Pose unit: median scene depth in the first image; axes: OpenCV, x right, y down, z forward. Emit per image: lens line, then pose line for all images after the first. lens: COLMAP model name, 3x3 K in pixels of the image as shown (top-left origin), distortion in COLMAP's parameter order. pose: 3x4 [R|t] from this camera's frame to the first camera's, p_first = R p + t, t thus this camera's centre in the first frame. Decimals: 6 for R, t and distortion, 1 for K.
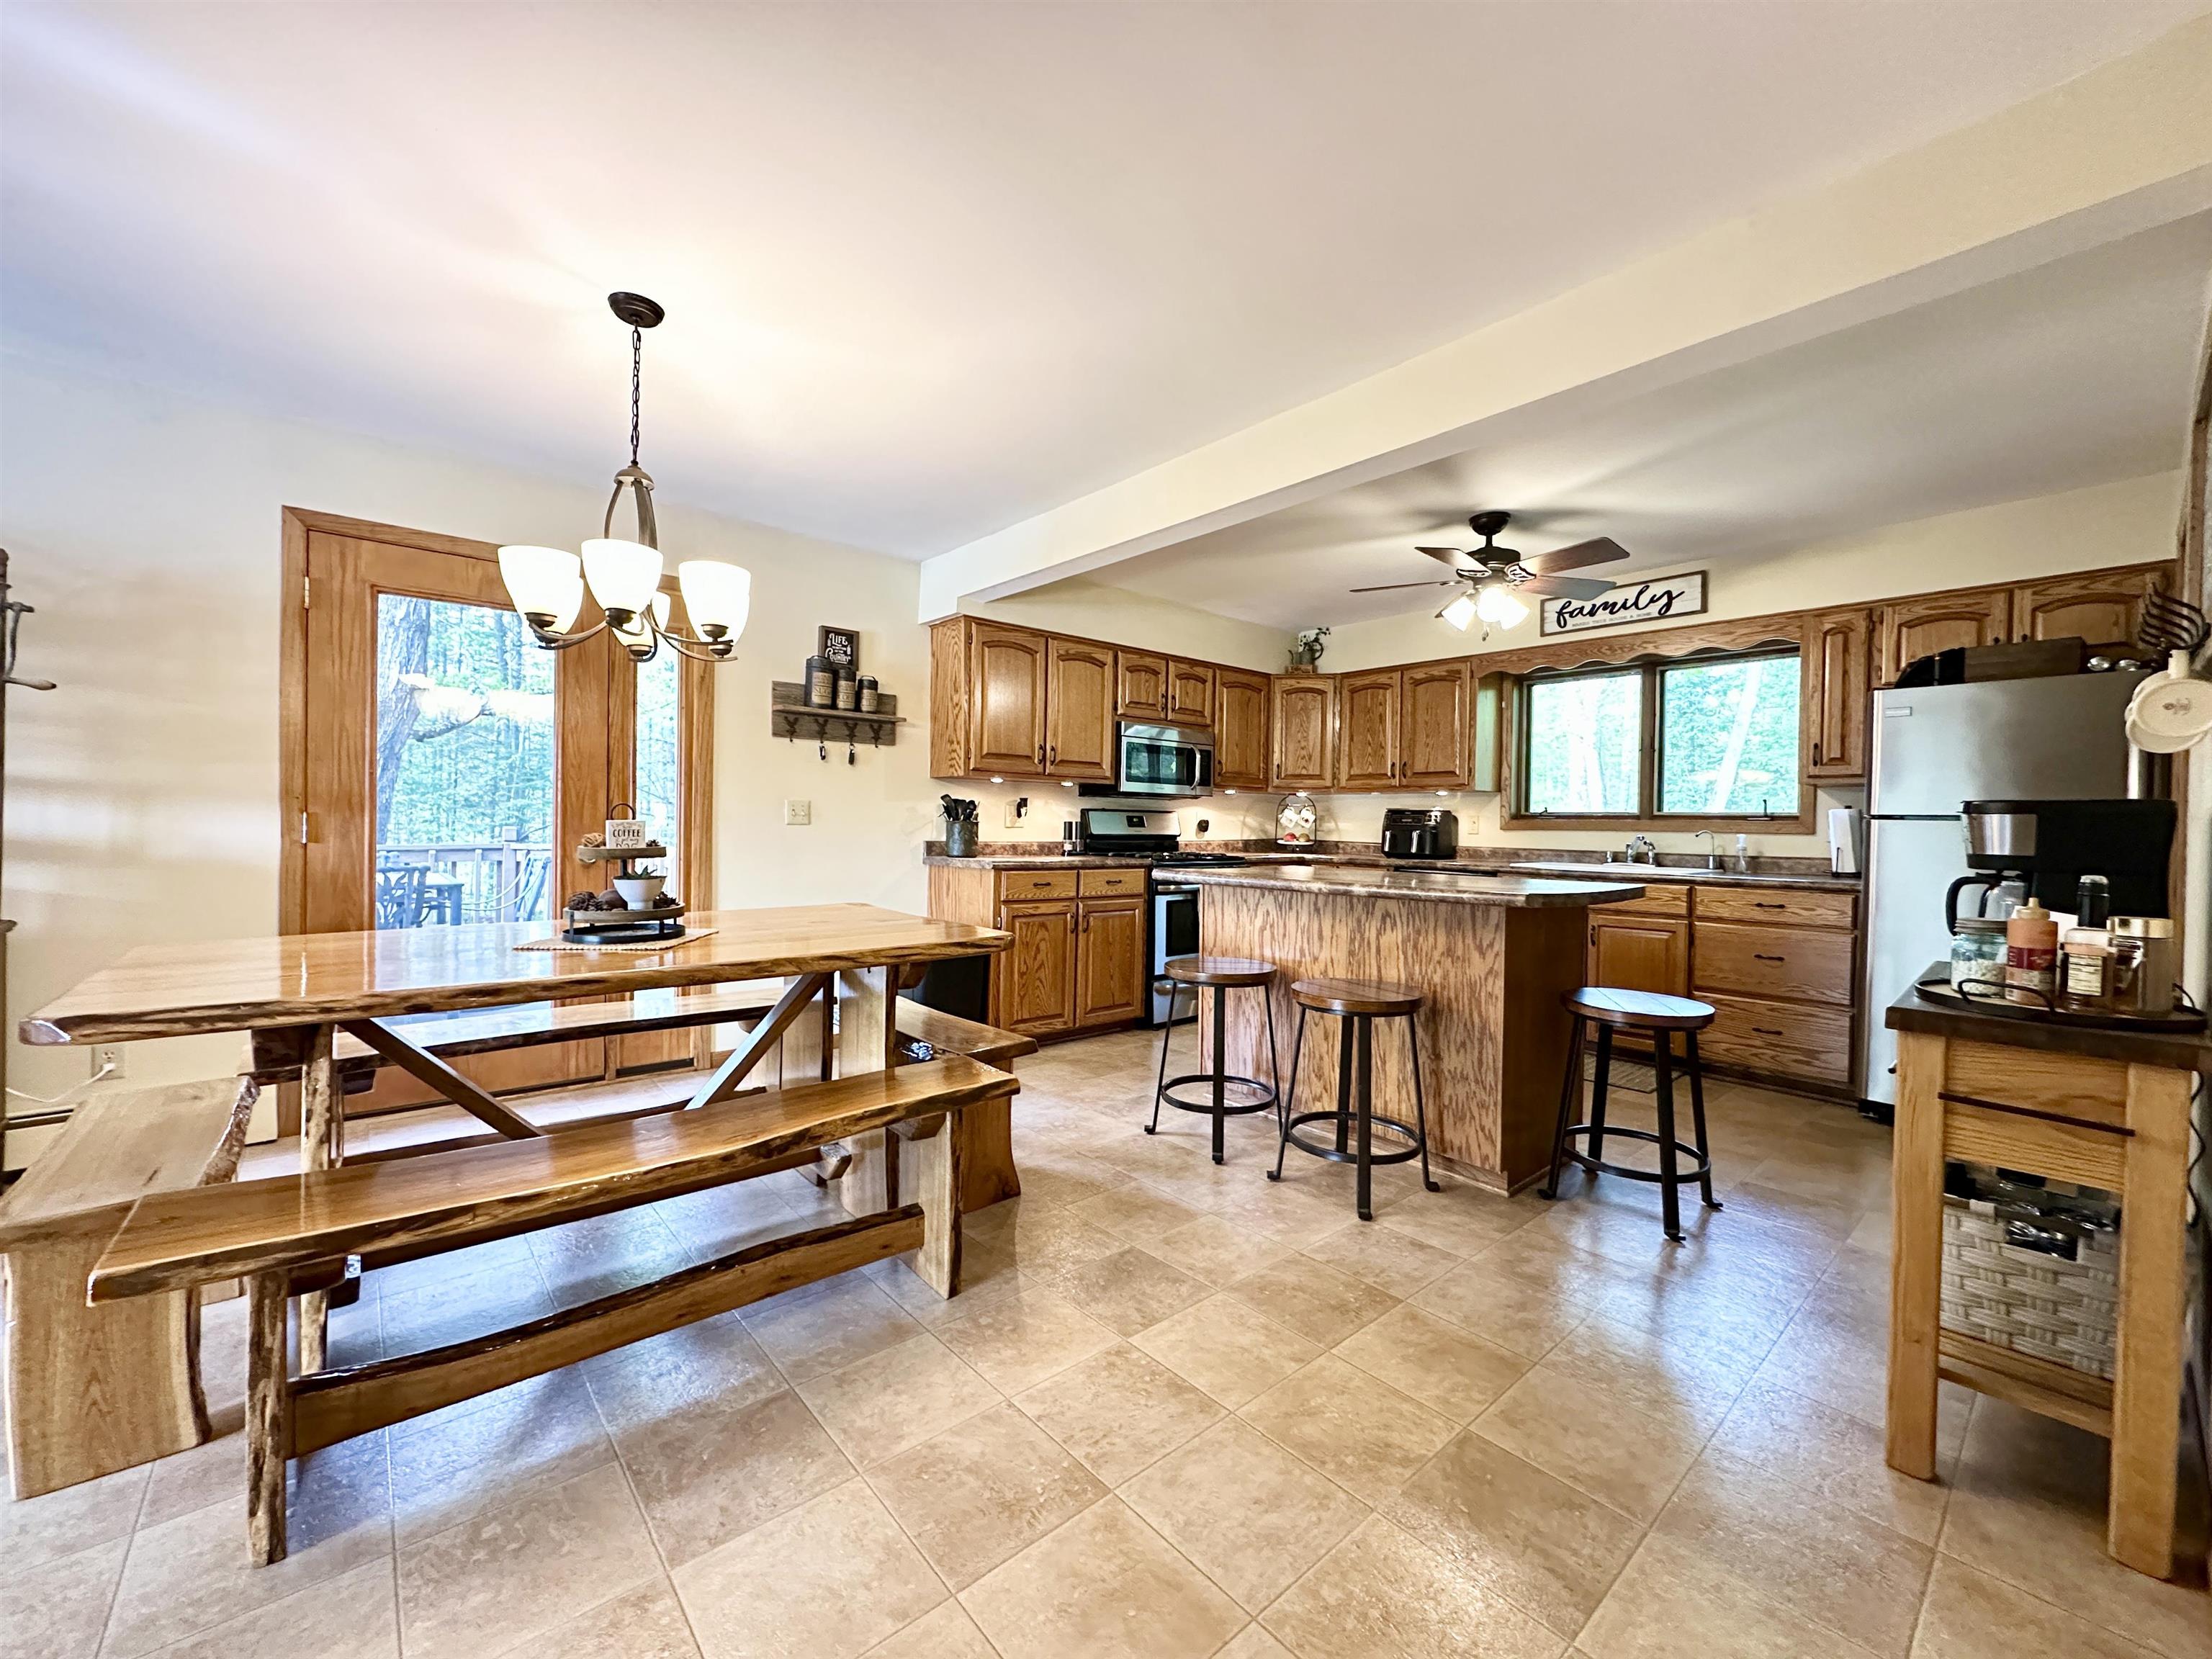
lens RADIAL K [[878.4, 0, 1117.9], [0, 878.4, 830.2], [0, 0, 1]] dist [-0.003942, 0.000318]
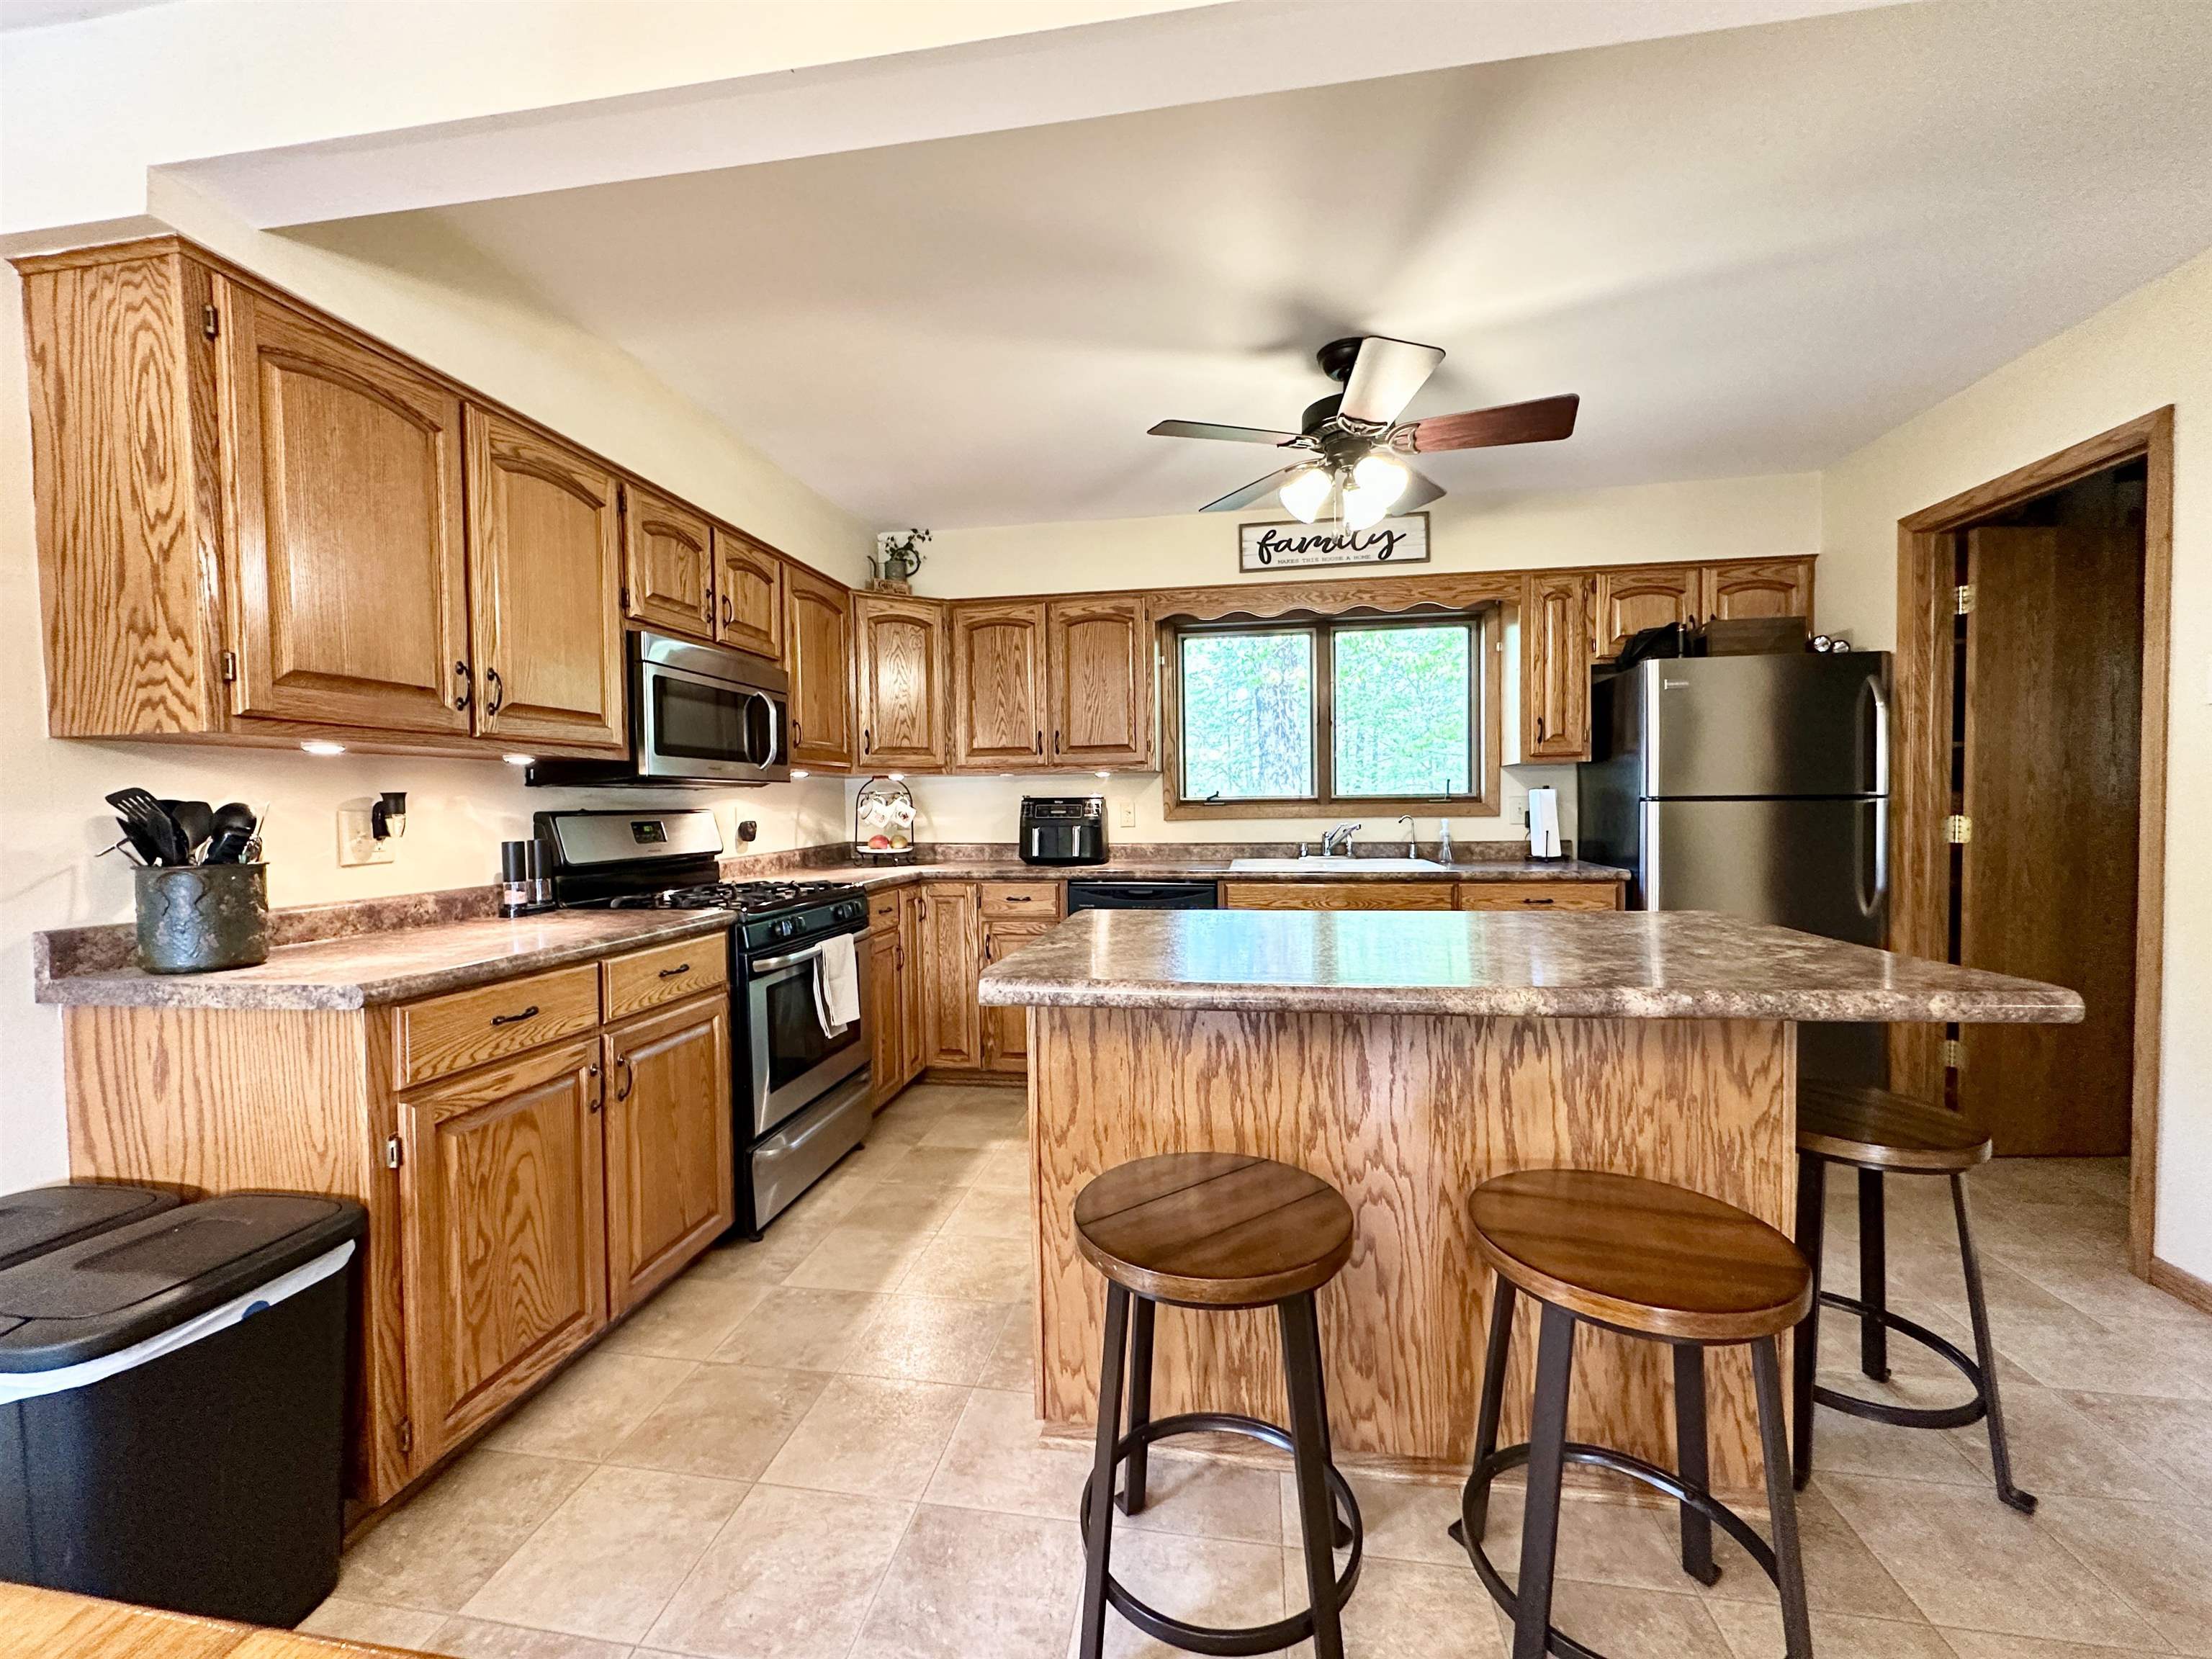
lens RADIAL K [[878.4, 0, 1109.5], [0, 878.4, 829.9], [0, 0, 1]] dist [-0.003942, 0.000318]
pose [[0.773074, -0.046429, 0.632614, -0.122880], [0.031664, 0.998899, 0.034616, -0.025734], [-0.633525, -0.006730, 0.773693, 0.523579]]
